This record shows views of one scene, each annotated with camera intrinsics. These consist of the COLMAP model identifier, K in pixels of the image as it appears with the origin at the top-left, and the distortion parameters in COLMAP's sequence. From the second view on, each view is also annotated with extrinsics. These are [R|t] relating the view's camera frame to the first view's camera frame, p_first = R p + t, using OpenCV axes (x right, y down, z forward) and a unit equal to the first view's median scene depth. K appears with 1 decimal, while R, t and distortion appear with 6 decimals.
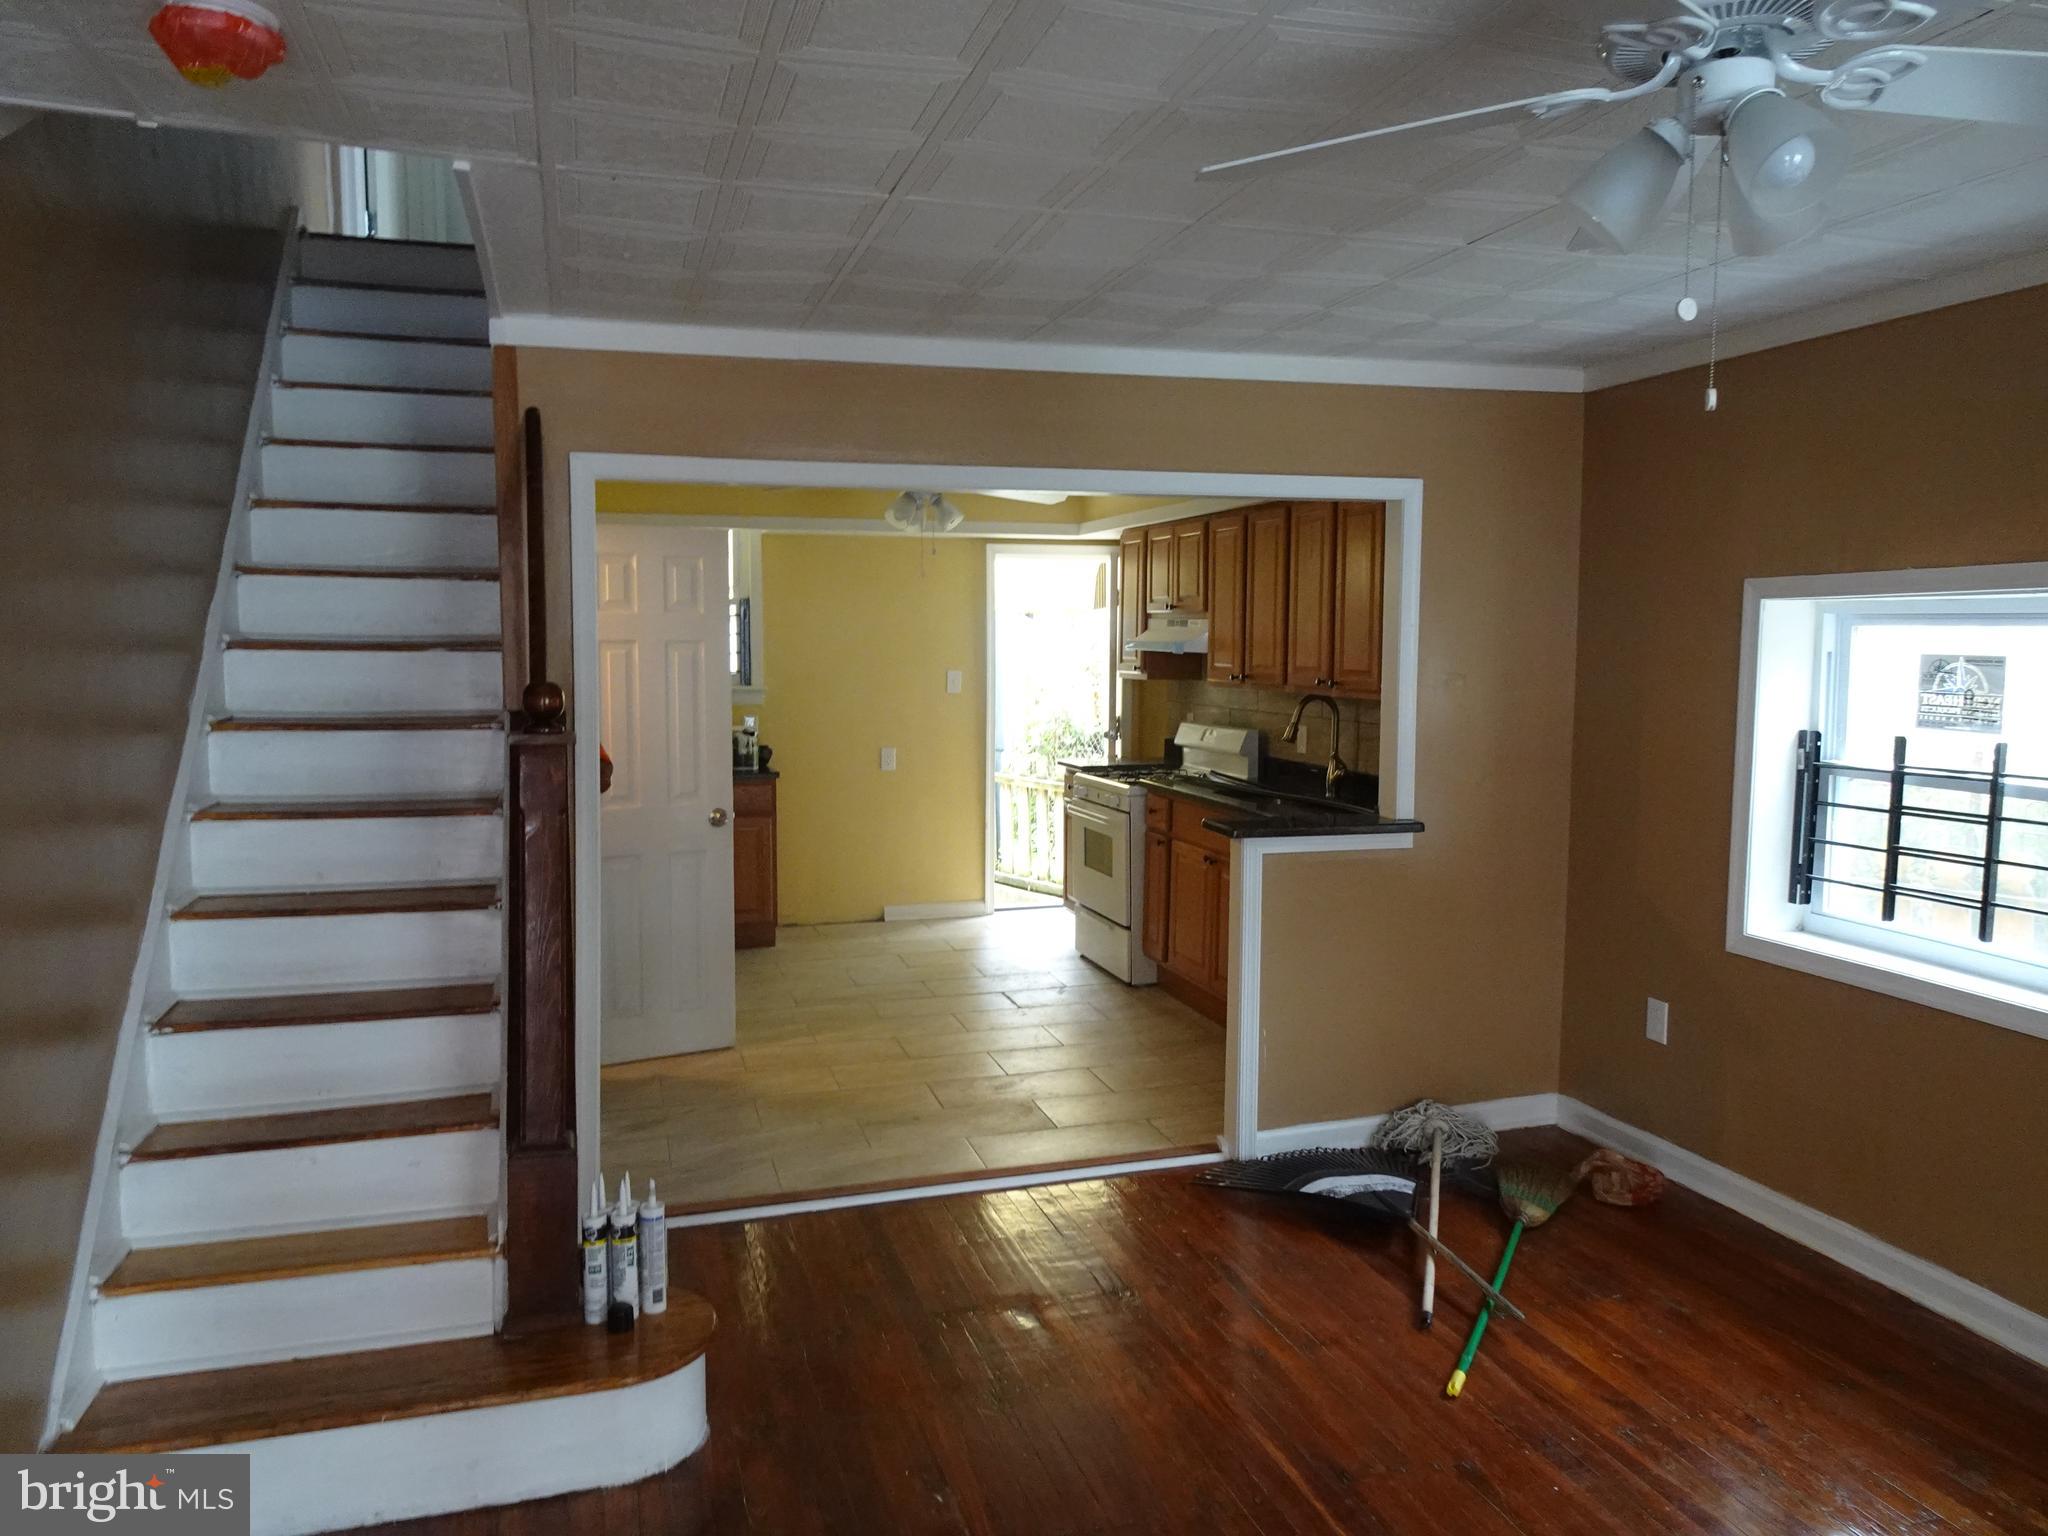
lens RADIAL K [[1456.8, 0, 1020.3], [0, 1456.8, 773.3], [0, 0, 1]] dist [0.011966, -0.002628]
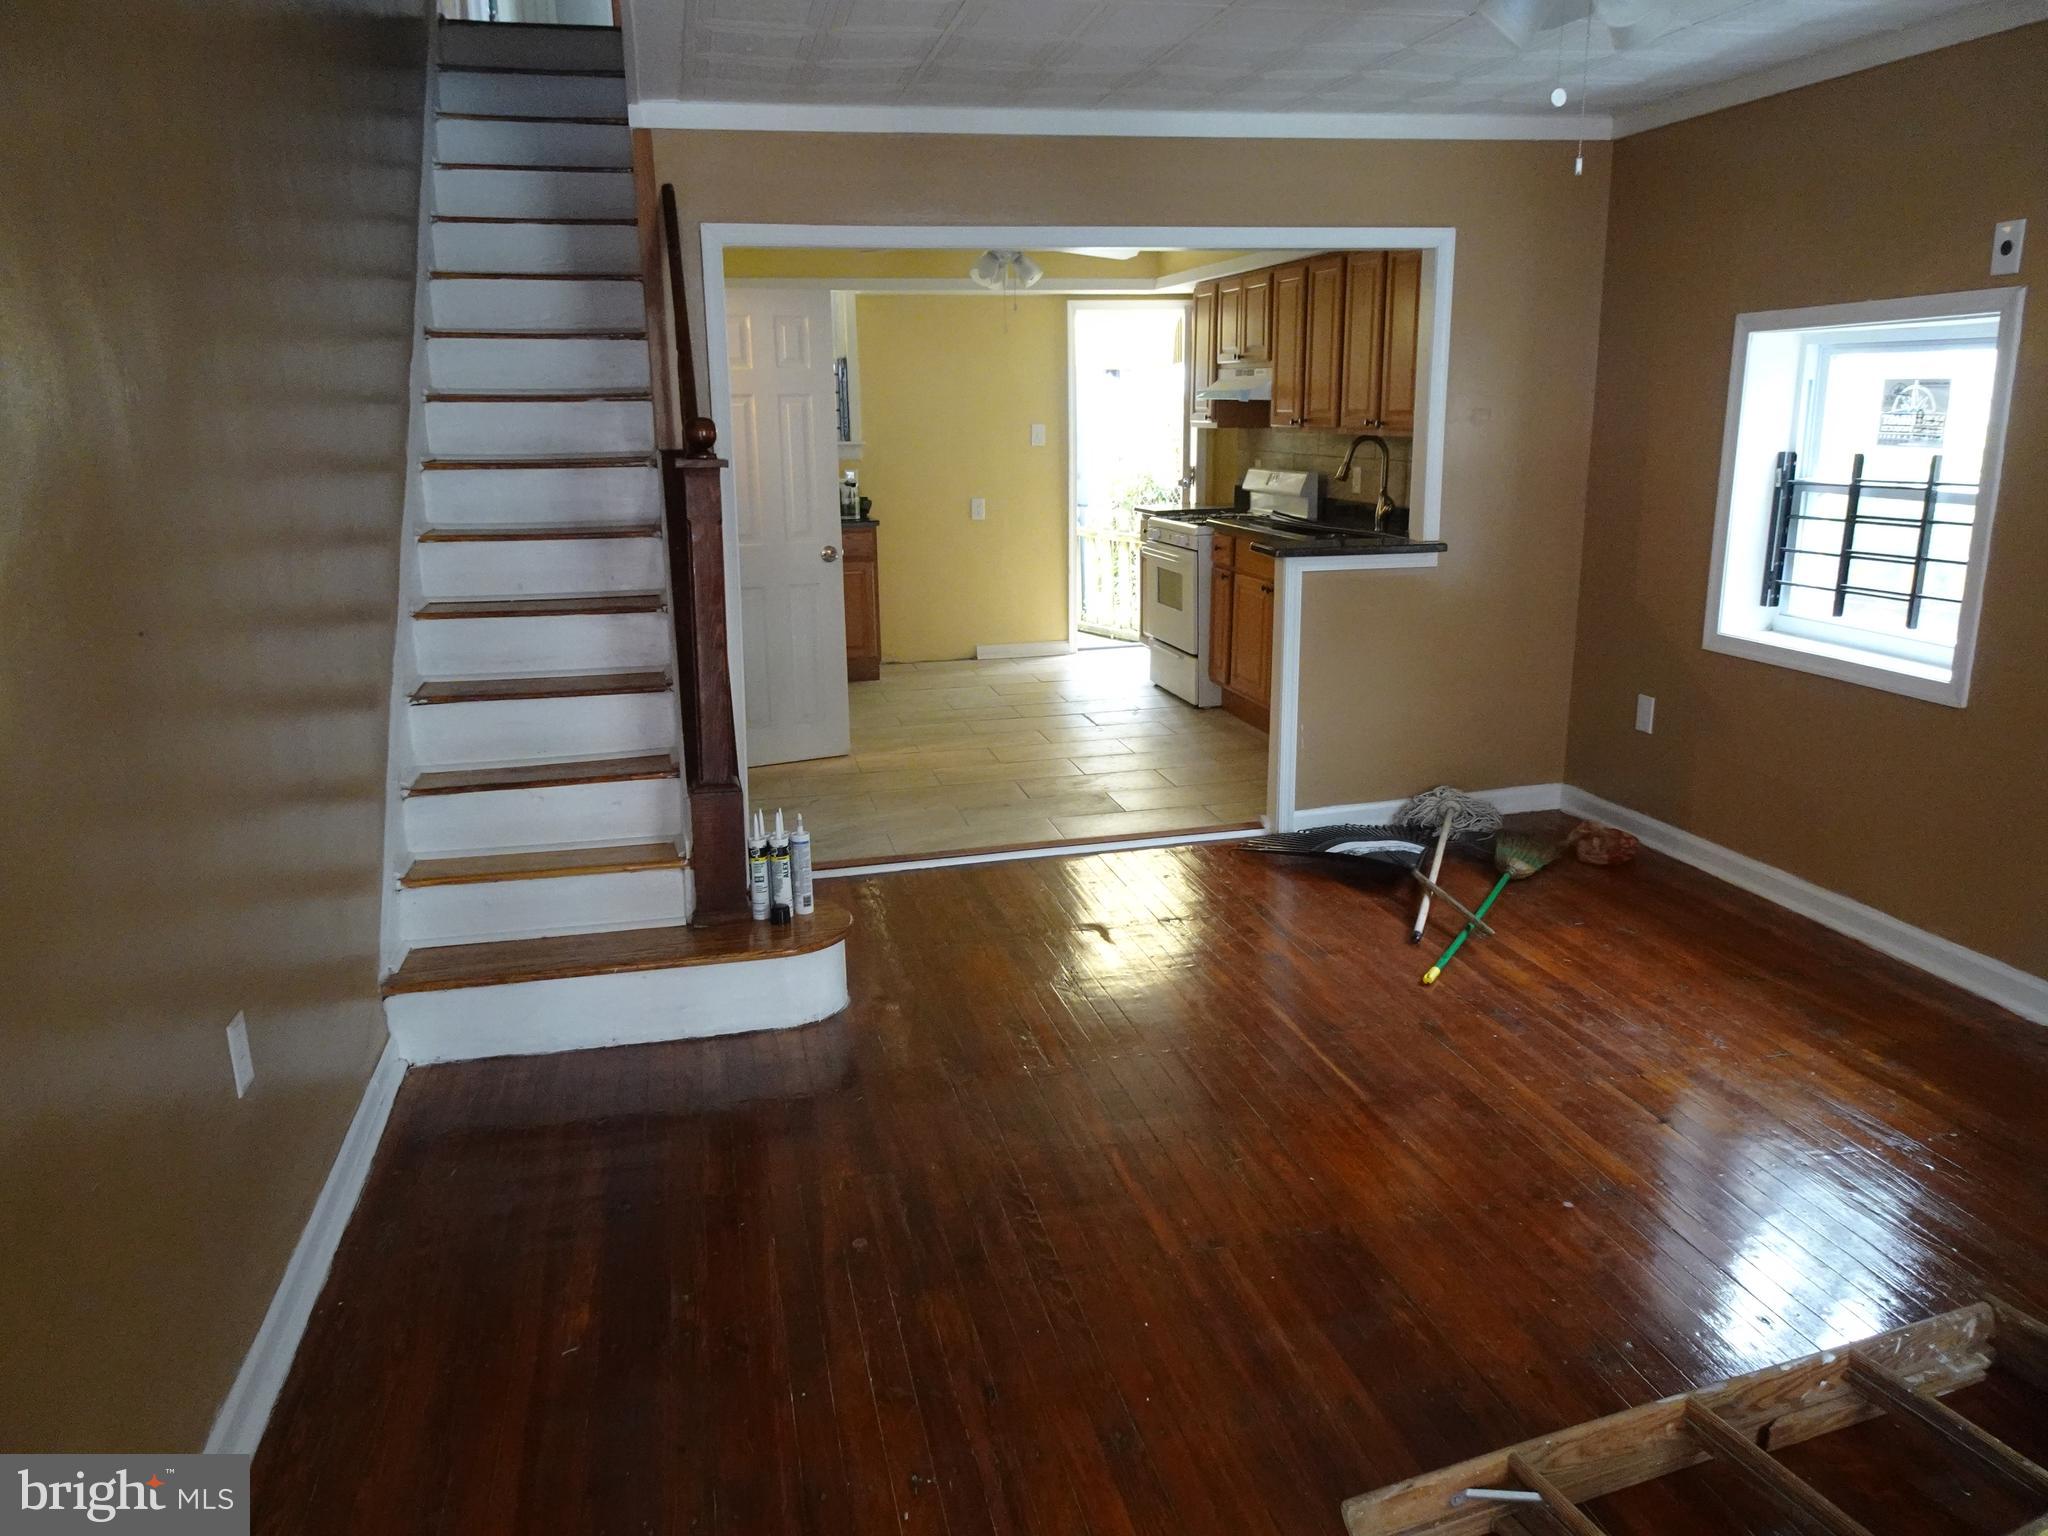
lens RADIAL K [[1456.8, 0, 1028.3], [0, 1456.8, 767.6], [0, 0, 1]] dist [0.011966, -0.002628]
pose [[0.998267, -0.003138, -0.058763, 0.019069], [0.011964, 0.988543, 0.150461, 0.035619], [0.057618, -0.150904, 0.986868, -0.190586]]
